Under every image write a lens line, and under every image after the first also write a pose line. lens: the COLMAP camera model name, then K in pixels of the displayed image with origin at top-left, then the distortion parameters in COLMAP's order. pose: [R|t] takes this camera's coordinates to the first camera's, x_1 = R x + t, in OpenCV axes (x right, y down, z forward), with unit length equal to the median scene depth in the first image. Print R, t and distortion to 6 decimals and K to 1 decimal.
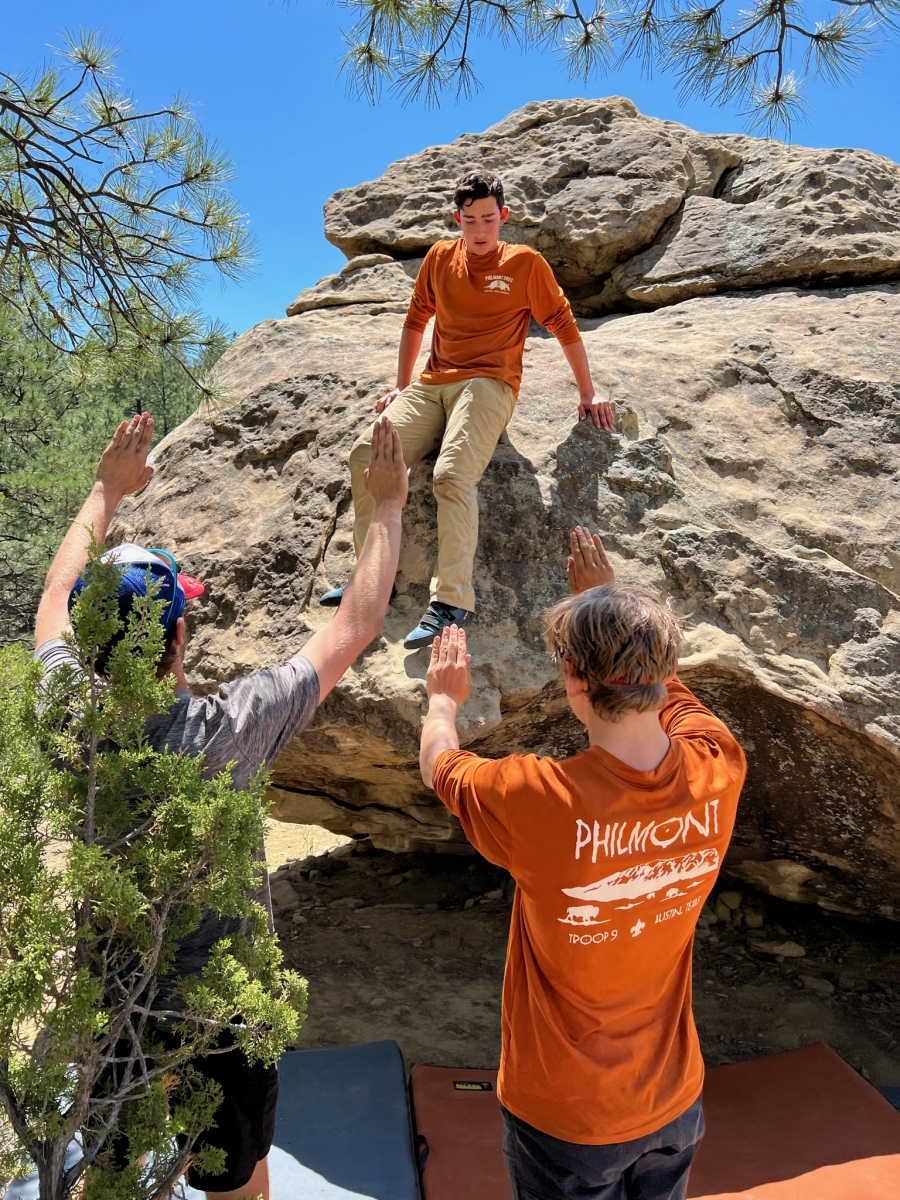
lens RADIAL K [[981.1, 0, 453.5], [0, 981.1, 590.6], [0, 0, 1]] dist [0.032476, -0.032039]
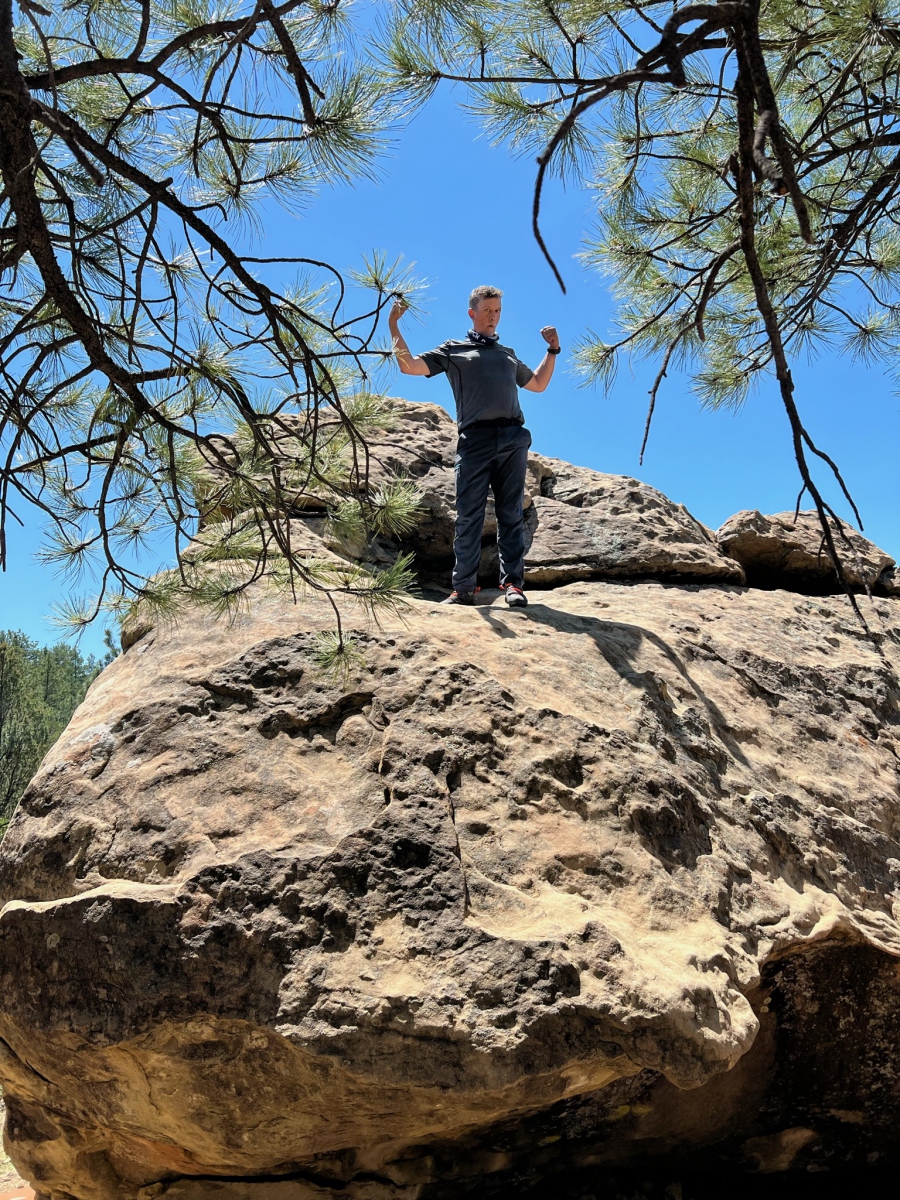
lens RADIAL K [[921.5, 0, 483.5], [0, 921.5, 585.1], [0, 0, 1]] dist [0.053165, -0.059202]
pose [[0.841567, 0.080927, 0.534056, -0.507410], [0.072169, 0.963002, -0.259651, -0.036819], [-0.535310, 0.257056, 0.804591, 0.270279]]
